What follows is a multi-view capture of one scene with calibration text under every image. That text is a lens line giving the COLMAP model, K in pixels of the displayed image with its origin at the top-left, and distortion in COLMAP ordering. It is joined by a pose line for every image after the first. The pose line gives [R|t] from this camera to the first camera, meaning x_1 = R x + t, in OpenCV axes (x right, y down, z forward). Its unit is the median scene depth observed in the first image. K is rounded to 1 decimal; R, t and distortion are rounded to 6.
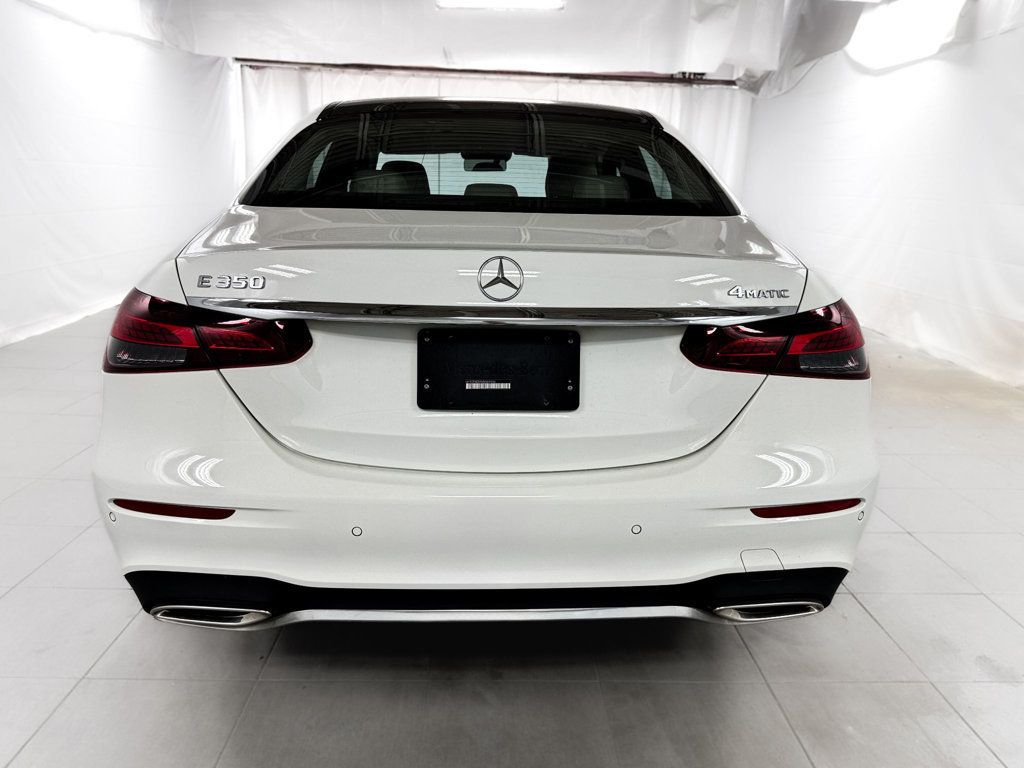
lens RADIAL K [[736.9, 0, 512.0], [0, 736.9, 384.0], [0, 0, 1]] dist [0.018882, -0.014243]
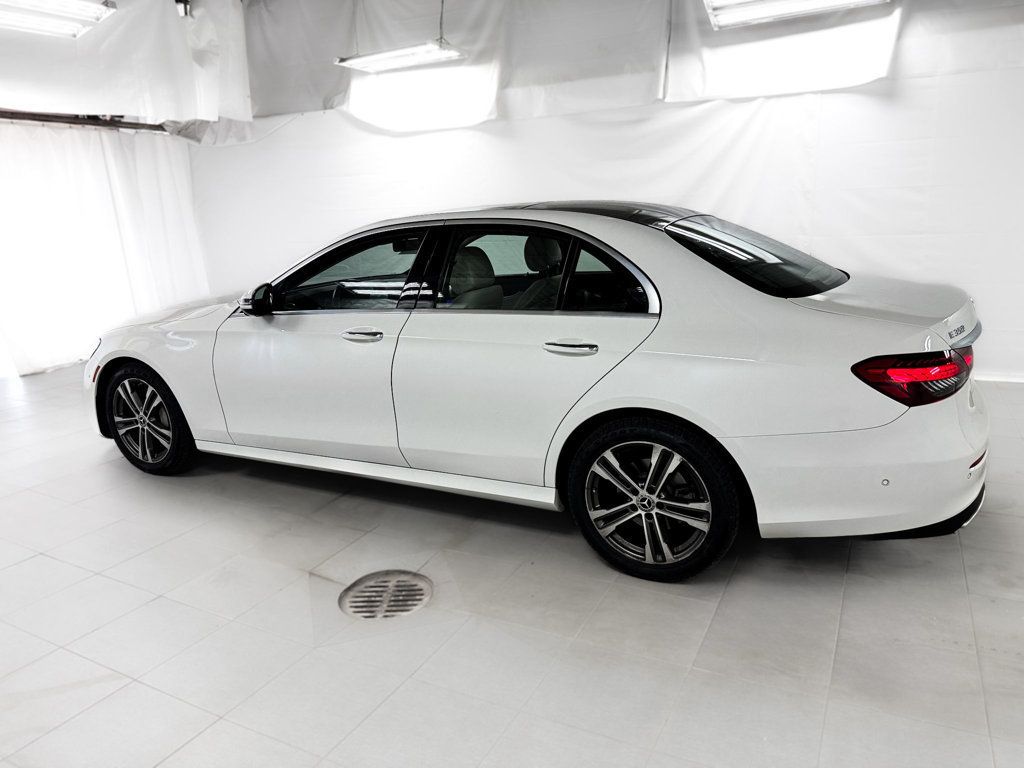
lens RADIAL K [[736.9, 0, 512.0], [0, 736.9, 384.0], [0, 0, 1]] dist [0.018882, -0.014243]
pose [[0.494660, -0.252785, 0.831512, -0.446283], [0.280653, 0.951967, 0.122445, -0.134236], [-0.822524, 0.172797, 0.541845, 0.282070]]
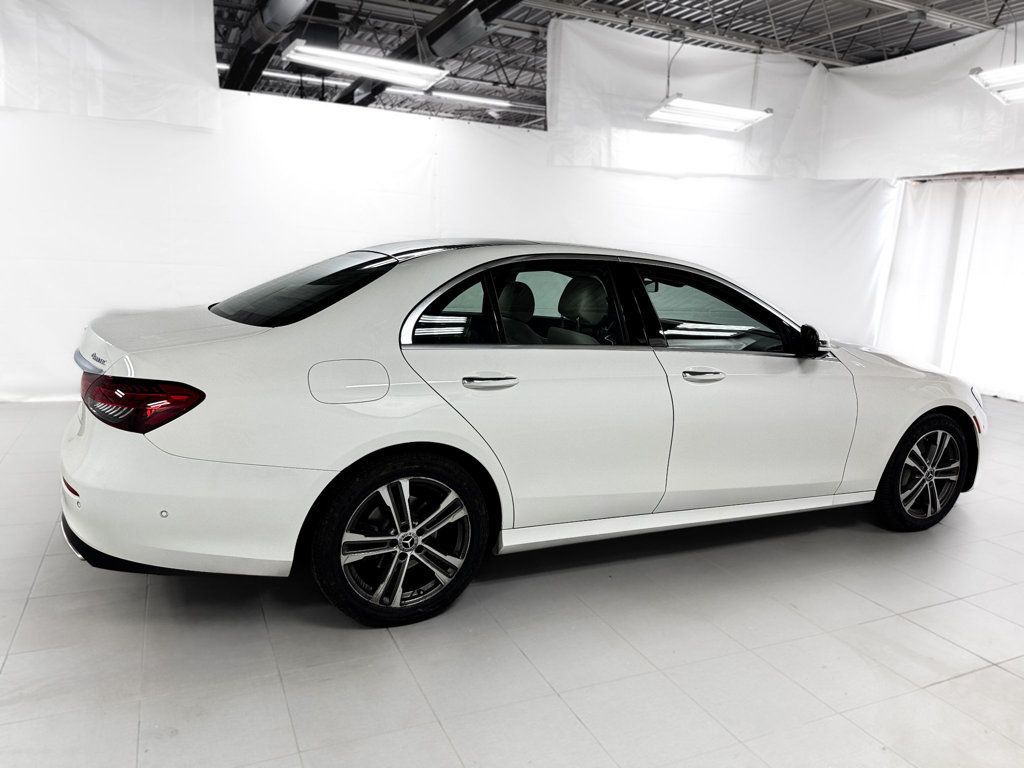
lens RADIAL K [[736.9, 0, 512.0], [0, 736.9, 384.0], [0, 0, 1]] dist [0.018882, -0.014243]
pose [[0.394365, 0.158235, -0.905228, 0.492116], [-0.278597, 0.959291, 0.046314, -0.089528], [0.875706, 0.233929, 0.422394, 0.235946]]
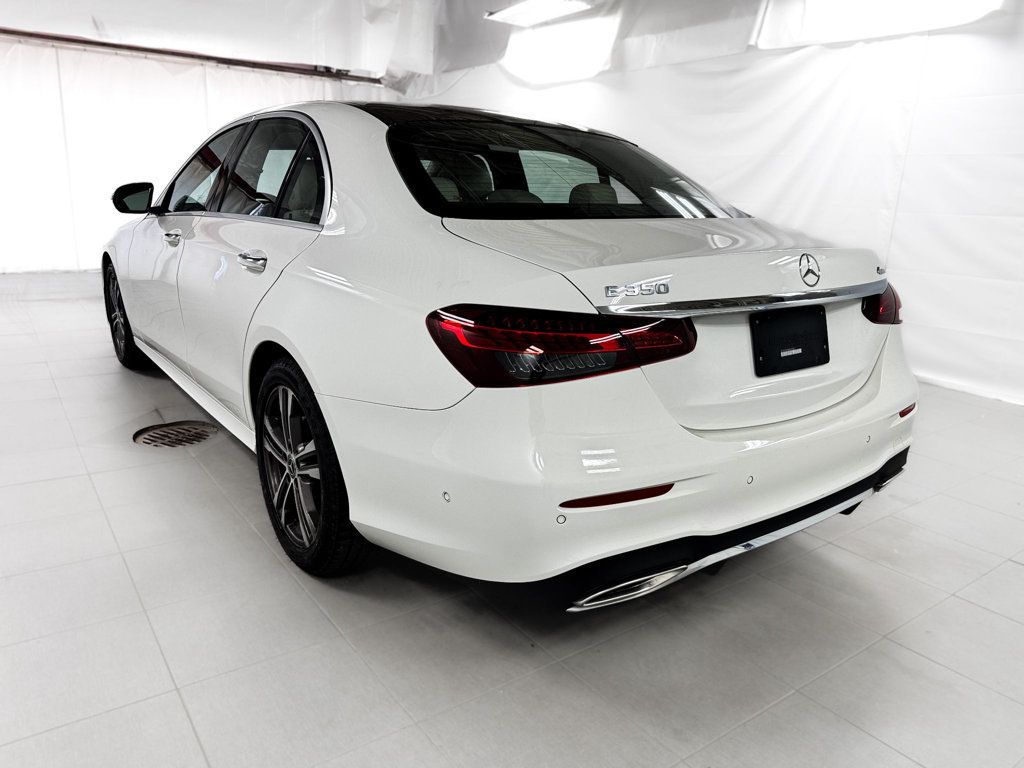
lens RADIAL K [[736.9, 0, 512.0], [0, 736.9, 384.0], [0, 0, 1]] dist [0.018882, -0.014243]
pose [[0.831019, -0.144079, 0.537261, -0.234822], [0.136216, 0.989175, 0.054576, -0.016463], [-0.539308, 0.027829, 0.841649, 0.031122]]
